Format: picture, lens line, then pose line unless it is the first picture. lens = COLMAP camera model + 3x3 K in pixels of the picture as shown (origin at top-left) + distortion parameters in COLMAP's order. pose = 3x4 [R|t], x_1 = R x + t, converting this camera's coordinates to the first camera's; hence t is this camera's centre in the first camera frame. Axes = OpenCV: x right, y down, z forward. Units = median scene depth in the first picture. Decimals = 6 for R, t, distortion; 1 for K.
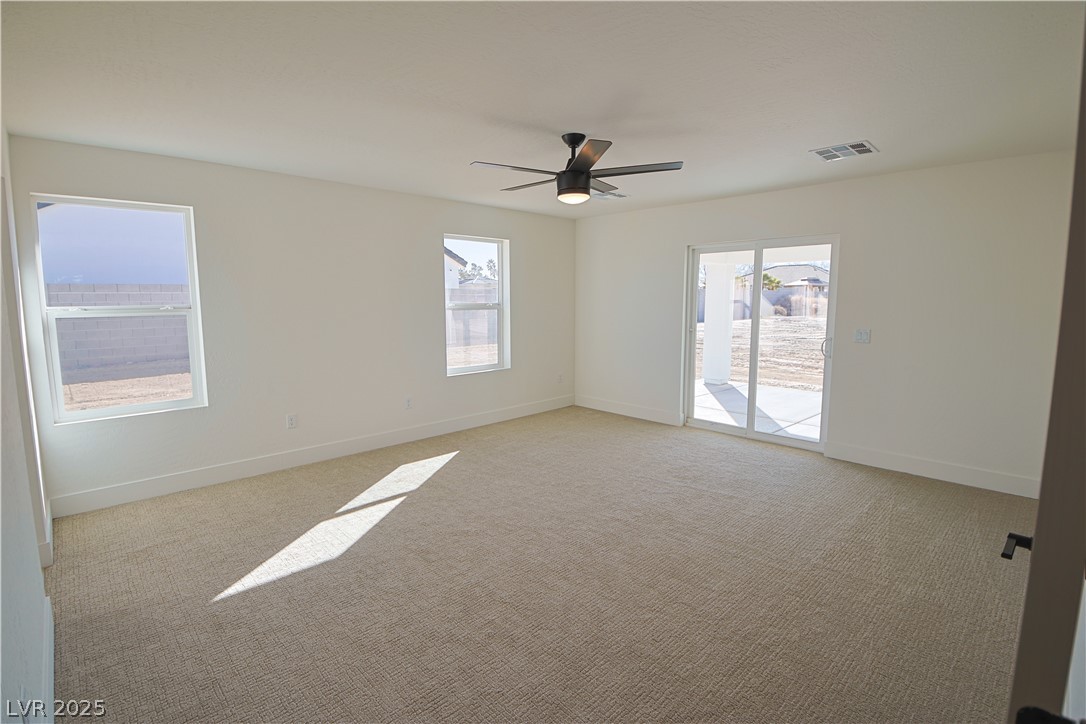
lens RADIAL K [[504.5, 0, 543.3], [0, 504.5, 354.5], [0, 0, 1]] dist [0.019211, -0.032056]
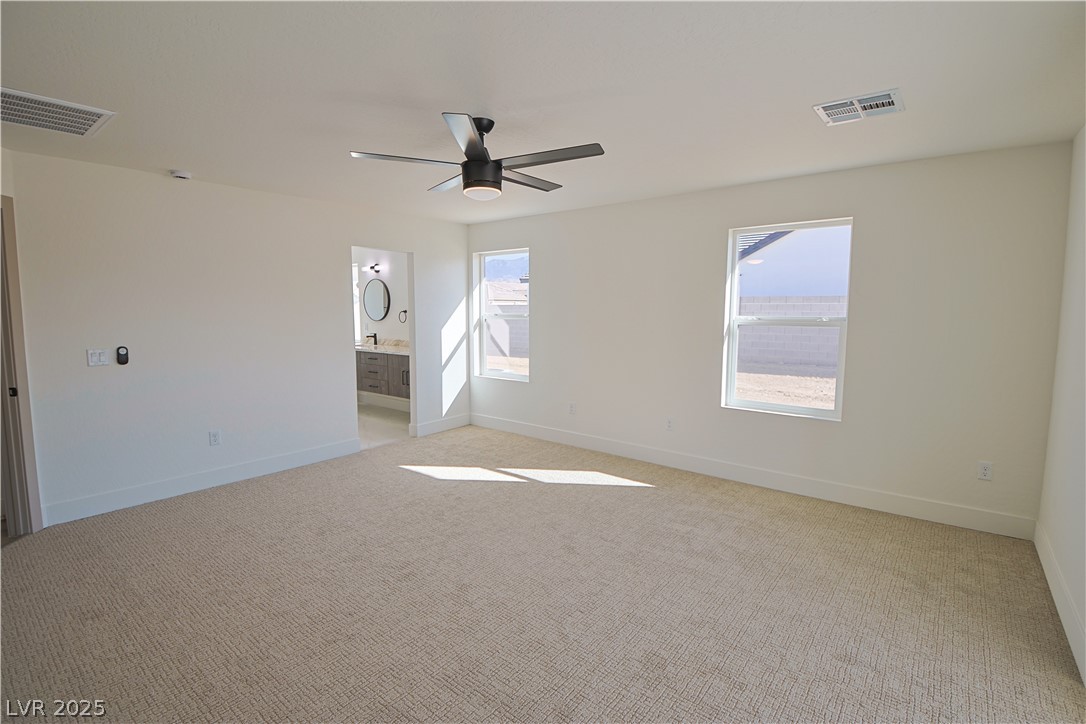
lens RADIAL K [[504.5, 0, 543.3], [0, 504.5, 354.5], [0, 0, 1]] dist [0.019211, -0.032056]
pose [[0.128461, 0.093650, -0.987283, 0.574779], [-0.113437, 0.990385, 0.079185, -0.072915], [0.985205, 0.101823, 0.137850, 0.613199]]
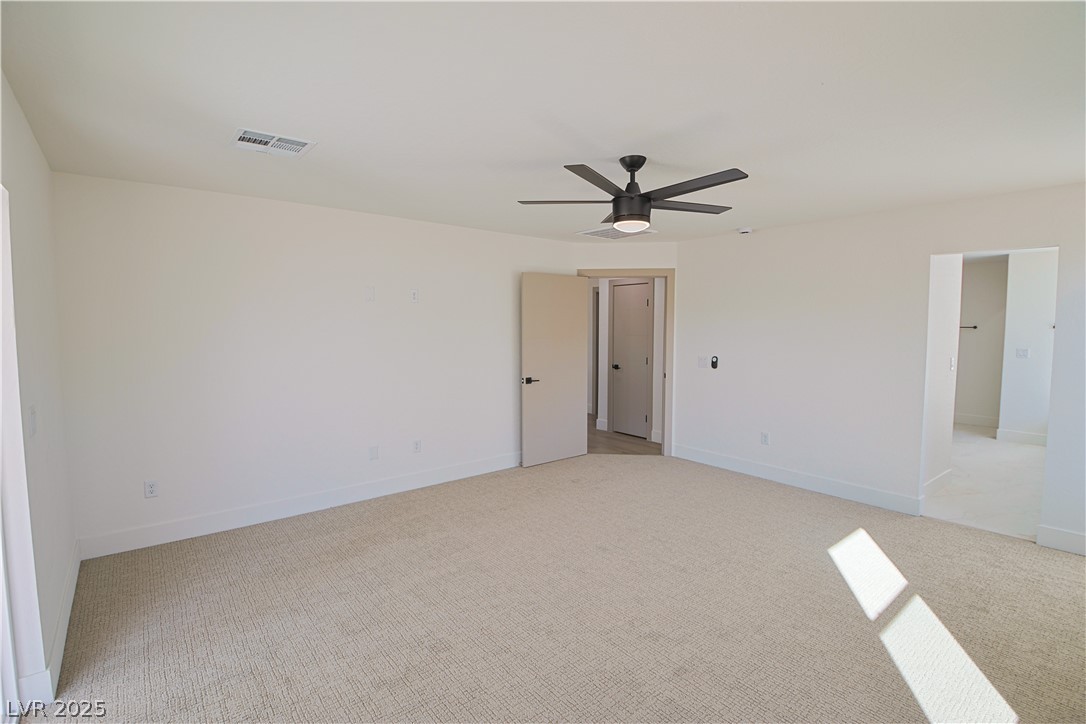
lens RADIAL K [[504.5, 0, 543.3], [0, 504.5, 354.5], [0, 0, 1]] dist [0.019211, -0.032056]
pose [[-0.997027, 0.007314, 0.076705, 0.060767], [0.020816, 0.984036, 0.176747, -0.161934], [-0.074188, 0.177819, -0.981263, 1.209834]]
